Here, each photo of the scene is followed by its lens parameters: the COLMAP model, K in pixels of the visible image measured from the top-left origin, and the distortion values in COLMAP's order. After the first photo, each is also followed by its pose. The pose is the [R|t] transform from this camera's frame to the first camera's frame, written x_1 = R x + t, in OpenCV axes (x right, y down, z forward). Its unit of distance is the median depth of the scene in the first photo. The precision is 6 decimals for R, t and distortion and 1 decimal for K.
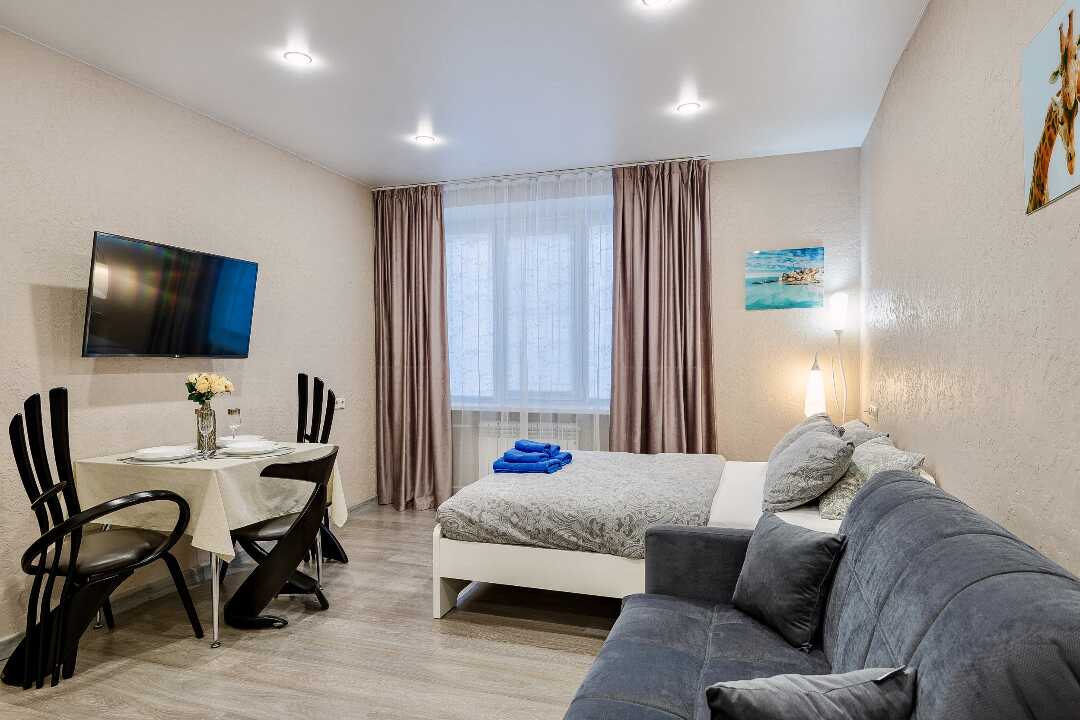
lens RADIAL K [[636.5, 0, 543.5], [0, 636.5, 368.1], [0, 0, 1]] dist [0.008178, 0.002397]
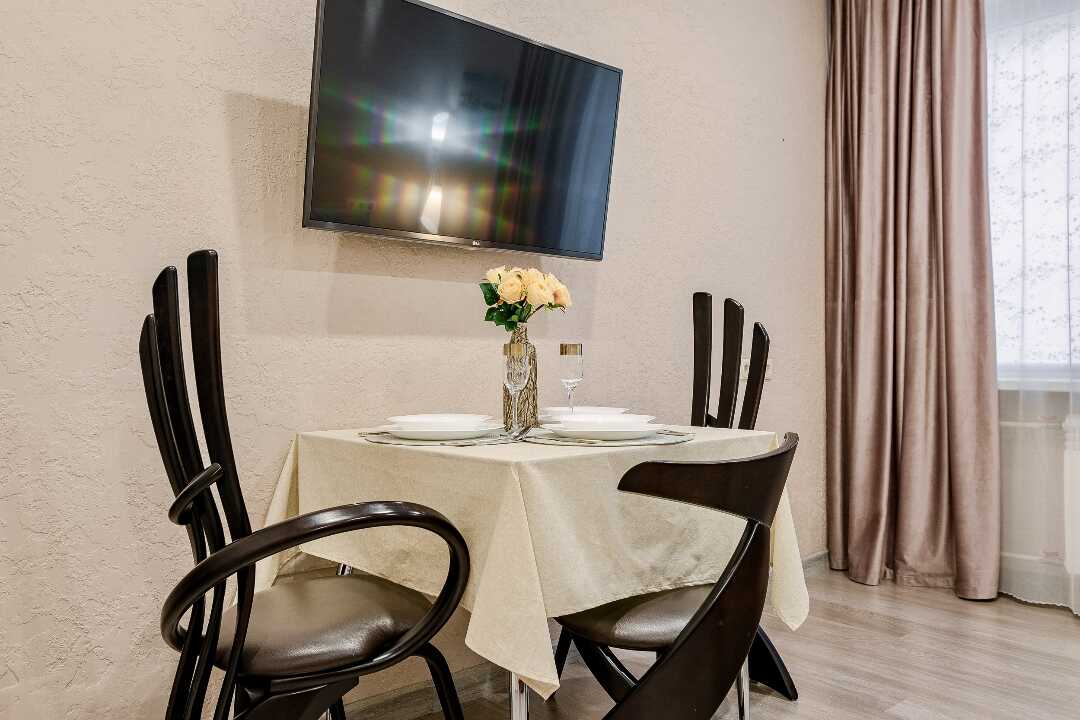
lens RADIAL K [[803.4, 0, 532.3], [0, 803.4, 351.2], [0, 0, 1]] dist [0.000463, -0.008557]
pose [[0.859622, -0.006976, -0.510883, -0.208536], [-0.008110, 0.999595, -0.027295, 0.087017], [0.510866, 0.027606, 0.859217, 0.480840]]
